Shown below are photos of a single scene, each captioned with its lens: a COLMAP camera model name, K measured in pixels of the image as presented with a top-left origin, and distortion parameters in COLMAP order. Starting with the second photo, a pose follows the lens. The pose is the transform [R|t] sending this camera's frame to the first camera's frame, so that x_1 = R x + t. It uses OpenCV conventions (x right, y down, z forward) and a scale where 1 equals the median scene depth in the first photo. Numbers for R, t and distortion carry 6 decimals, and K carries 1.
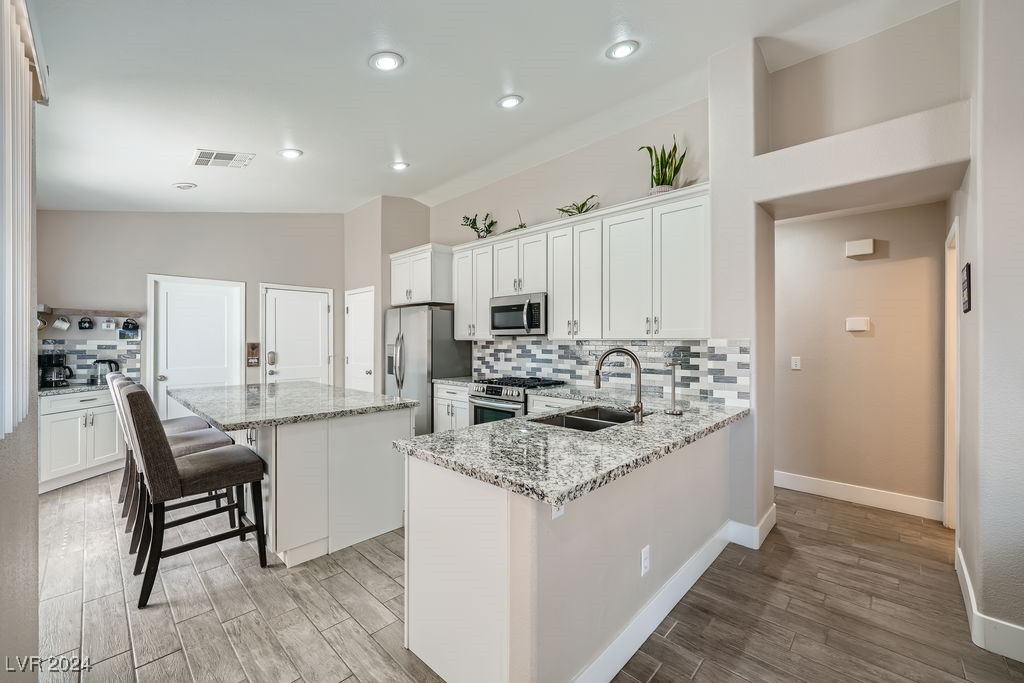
lens RADIAL K [[406.4, 0, 518.5], [0, 406.4, 346.8], [0, 0, 1]] dist [-0.011703, 0.004606]
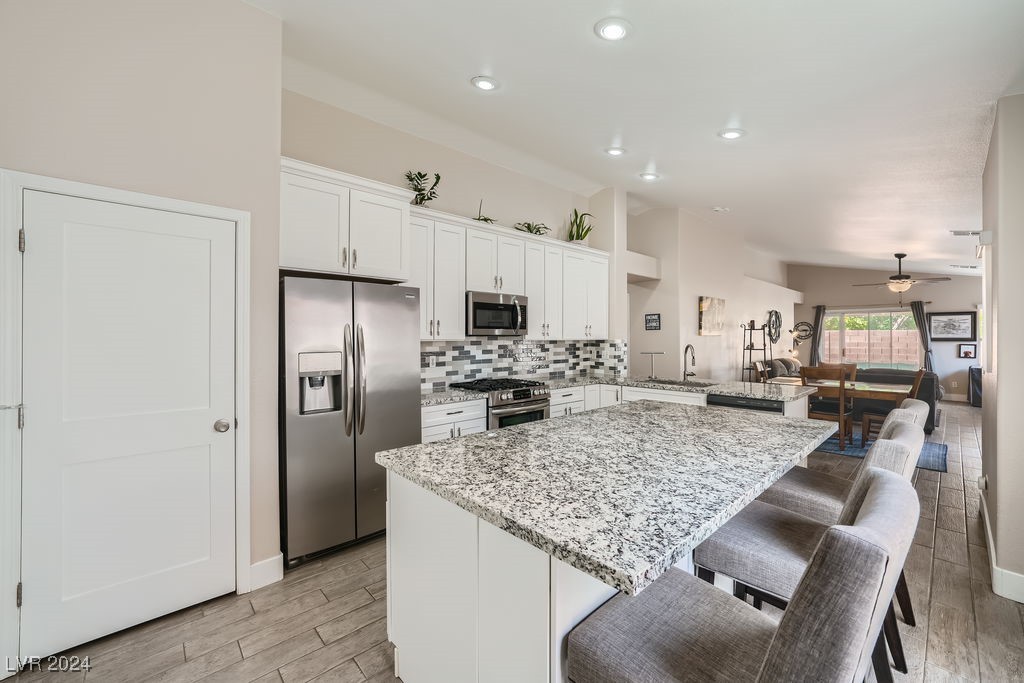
lens RADIAL K [[406.4, 0, 512.9], [0, 406.4, 329.4], [0, 0, 1]] dist [-0.011703, 0.004606]
pose [[0.078150, 0.017263, 0.996792, -0.957111], [0.014102, 0.999731, -0.018420, -0.024583], [-0.996842, 0.015497, 0.077885, 0.898382]]
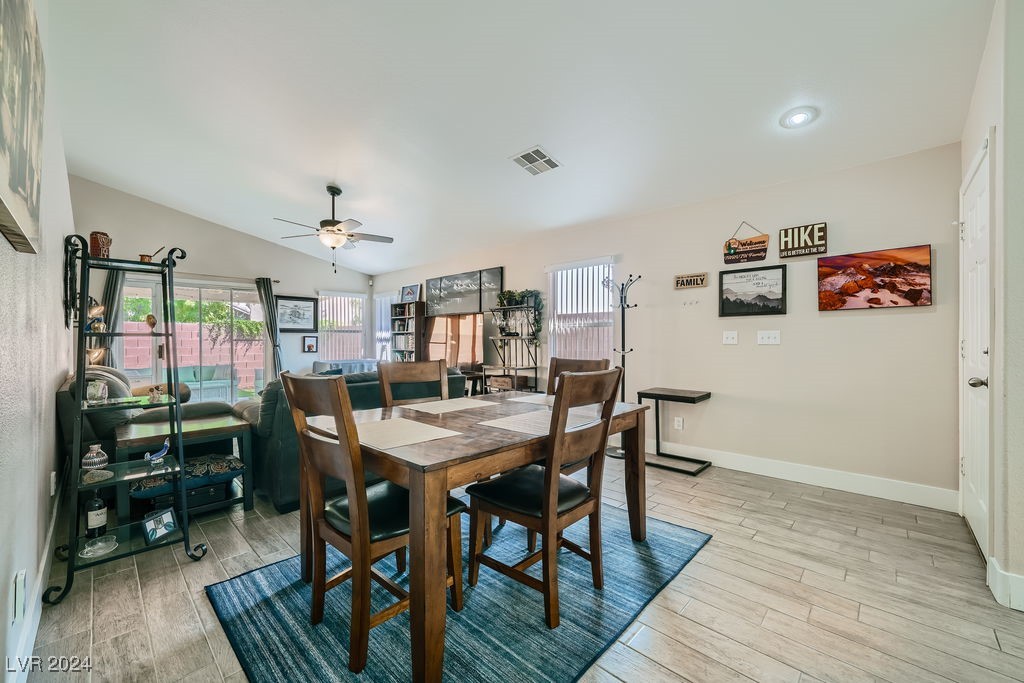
lens RADIAL K [[406.4, 0, 509.8], [0, 406.4, 342.0], [0, 0, 1]] dist [-0.011703, 0.004606]
pose [[-0.999813, 0.004187, 0.018865, 0.391200], [0.004508, 0.999845, 0.017000, 0.044393], [-0.018791, 0.017082, -0.999677, 0.474284]]
